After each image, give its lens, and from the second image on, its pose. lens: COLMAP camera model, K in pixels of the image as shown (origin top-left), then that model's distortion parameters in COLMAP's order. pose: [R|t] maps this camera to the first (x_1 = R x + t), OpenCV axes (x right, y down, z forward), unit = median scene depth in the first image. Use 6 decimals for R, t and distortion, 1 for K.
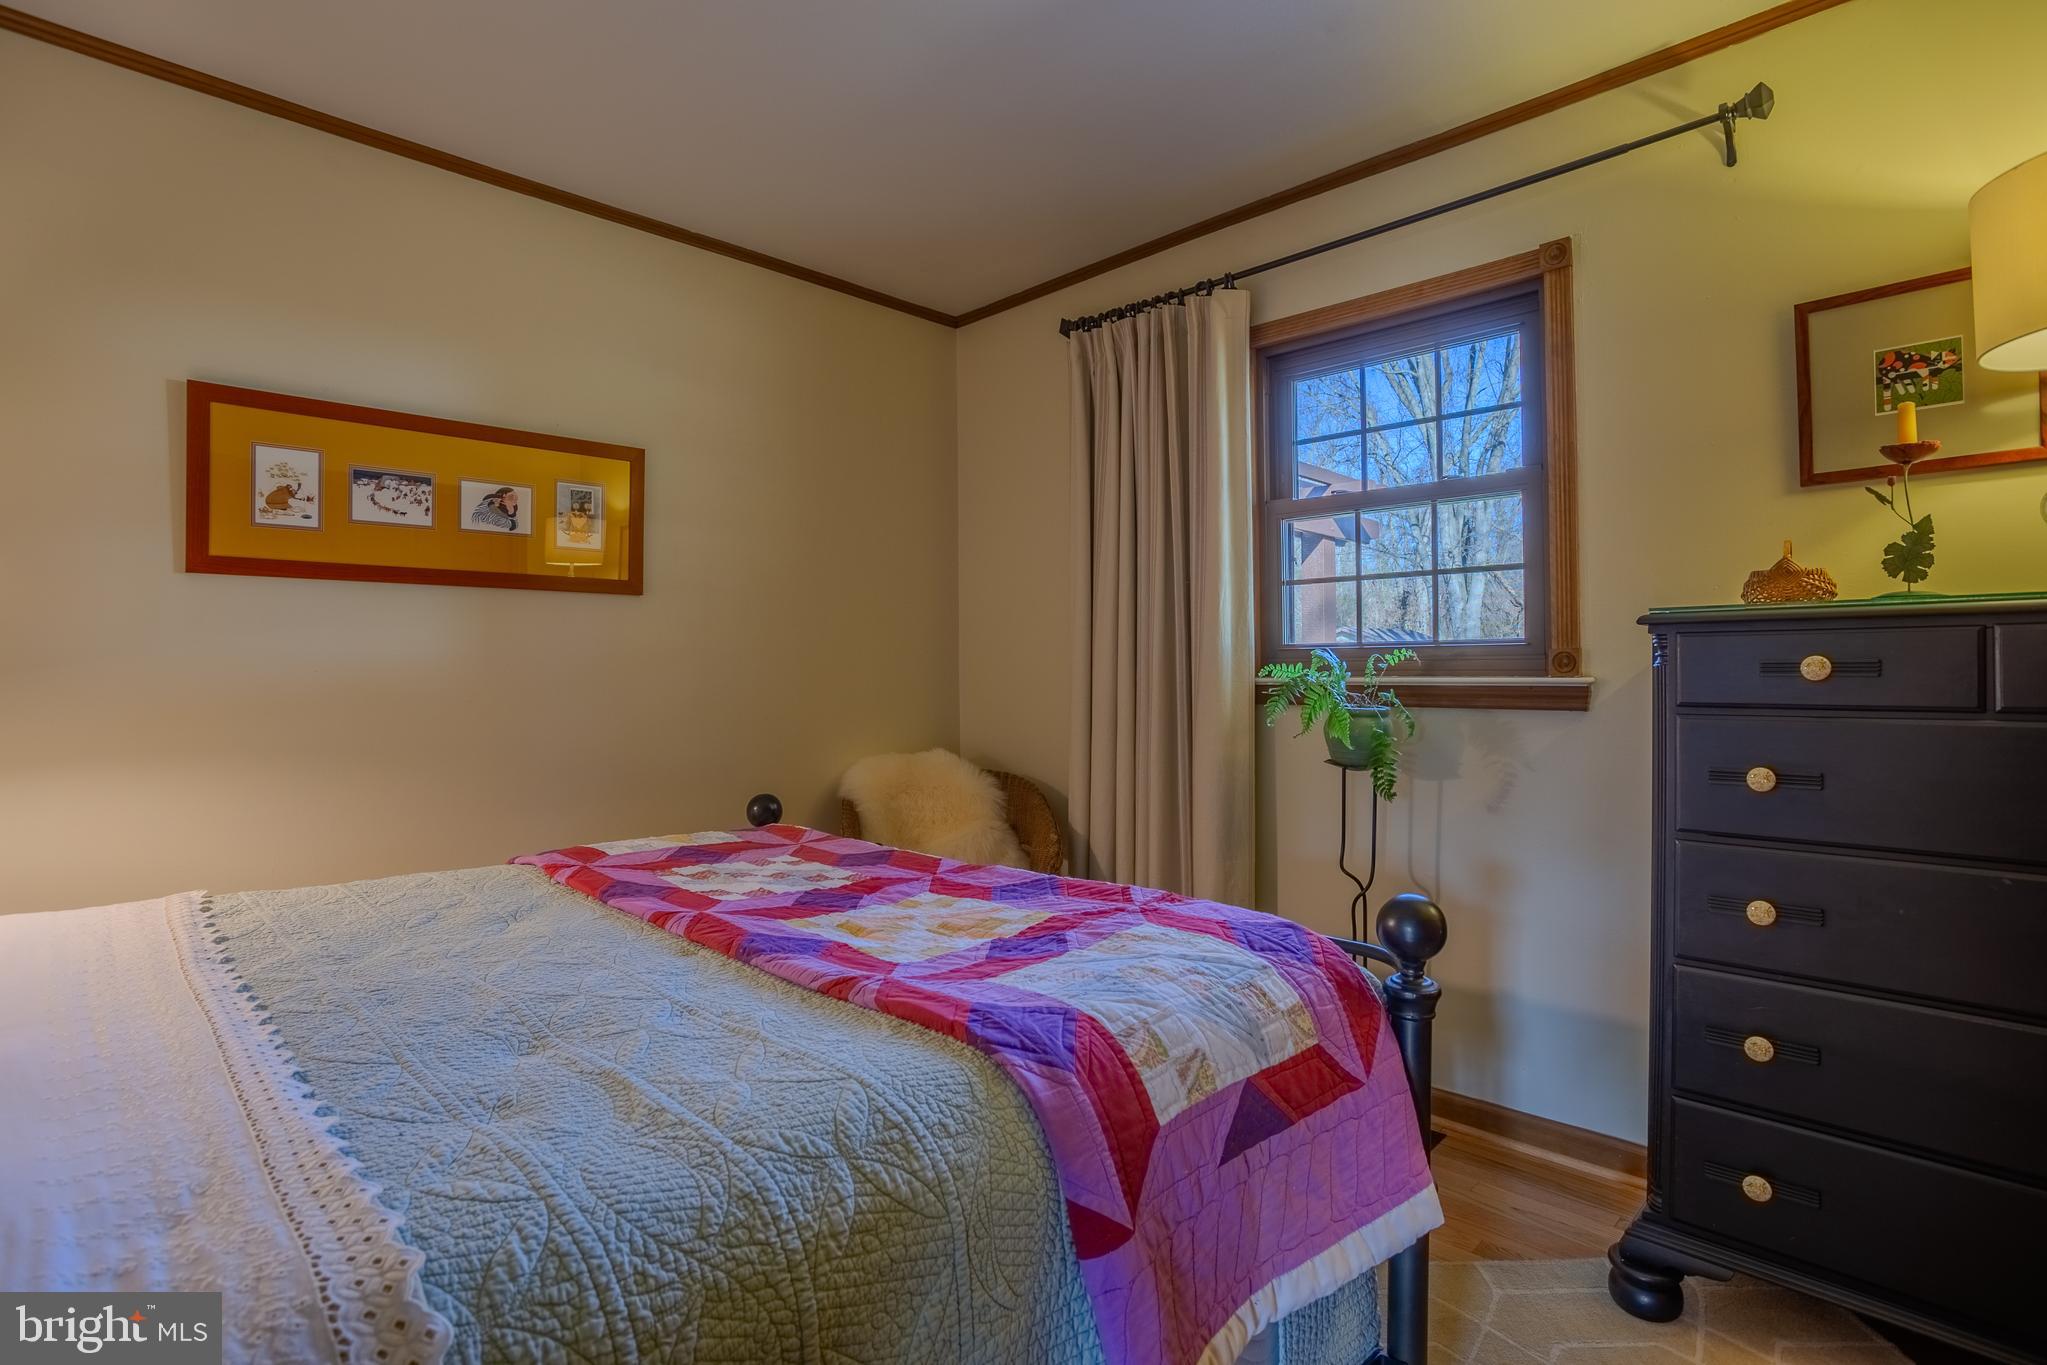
lens RADIAL K [[1000.0, 0, 1012.4], [0, 1000.0, 673.3], [0, 0, 1]] dist [-0.073119, 0.026421]
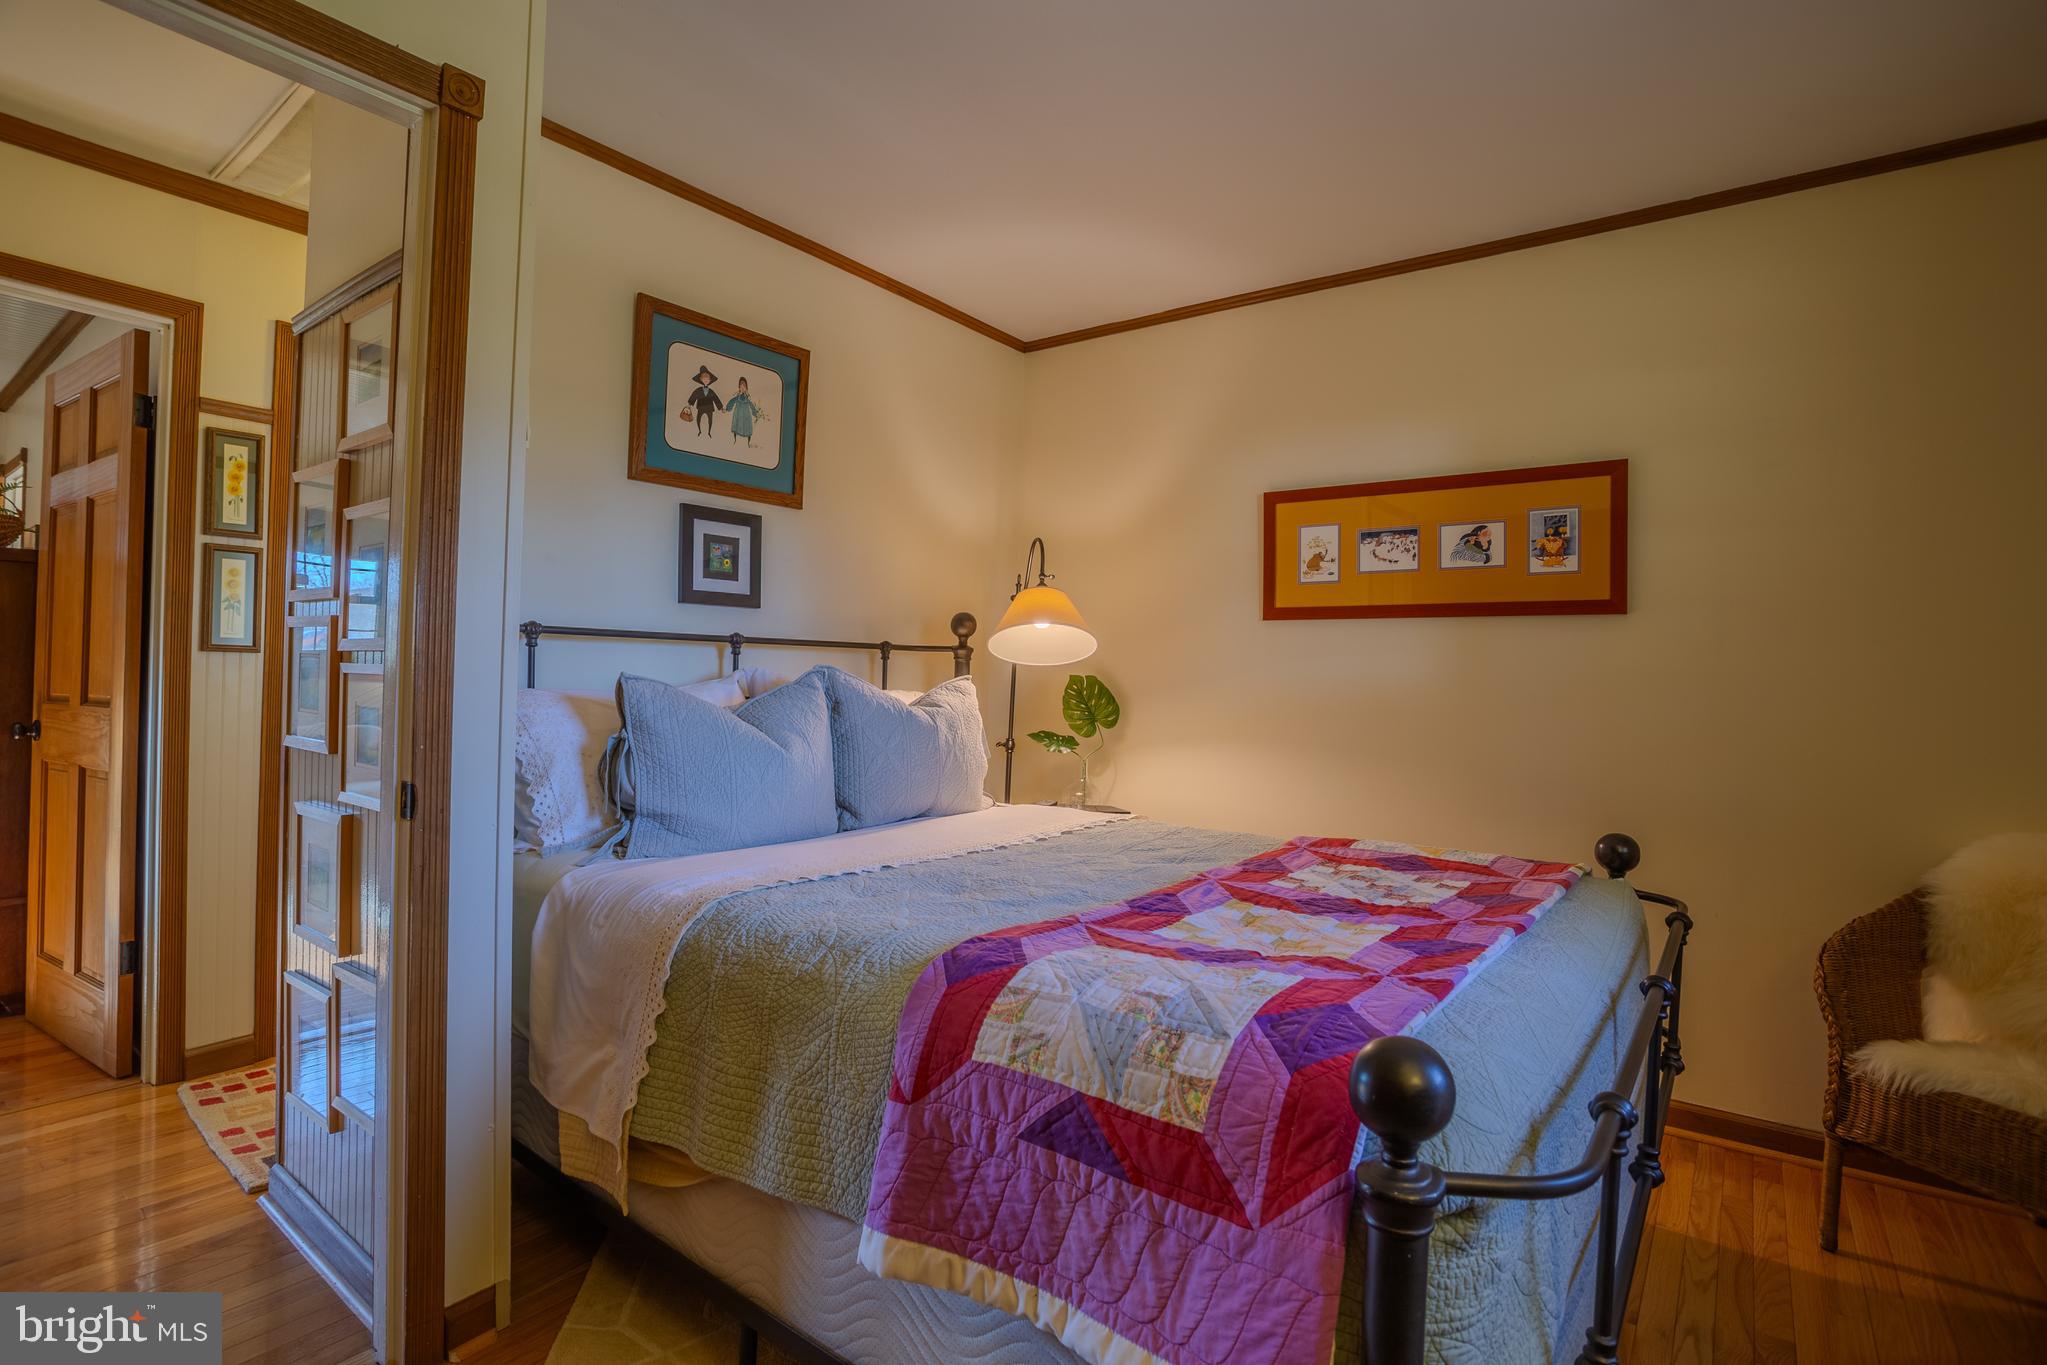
lens RADIAL K [[1000.0, 0, 1012.4], [0, 1000.0, 673.3], [0, 0, 1]] dist [-0.073119, 0.026421]
pose [[0.133312, -0.001230, -0.991073, 0.572540], [-0.023762, 0.999708, -0.004437, -0.005241], [0.990789, 0.024141, 0.133244, 0.366030]]
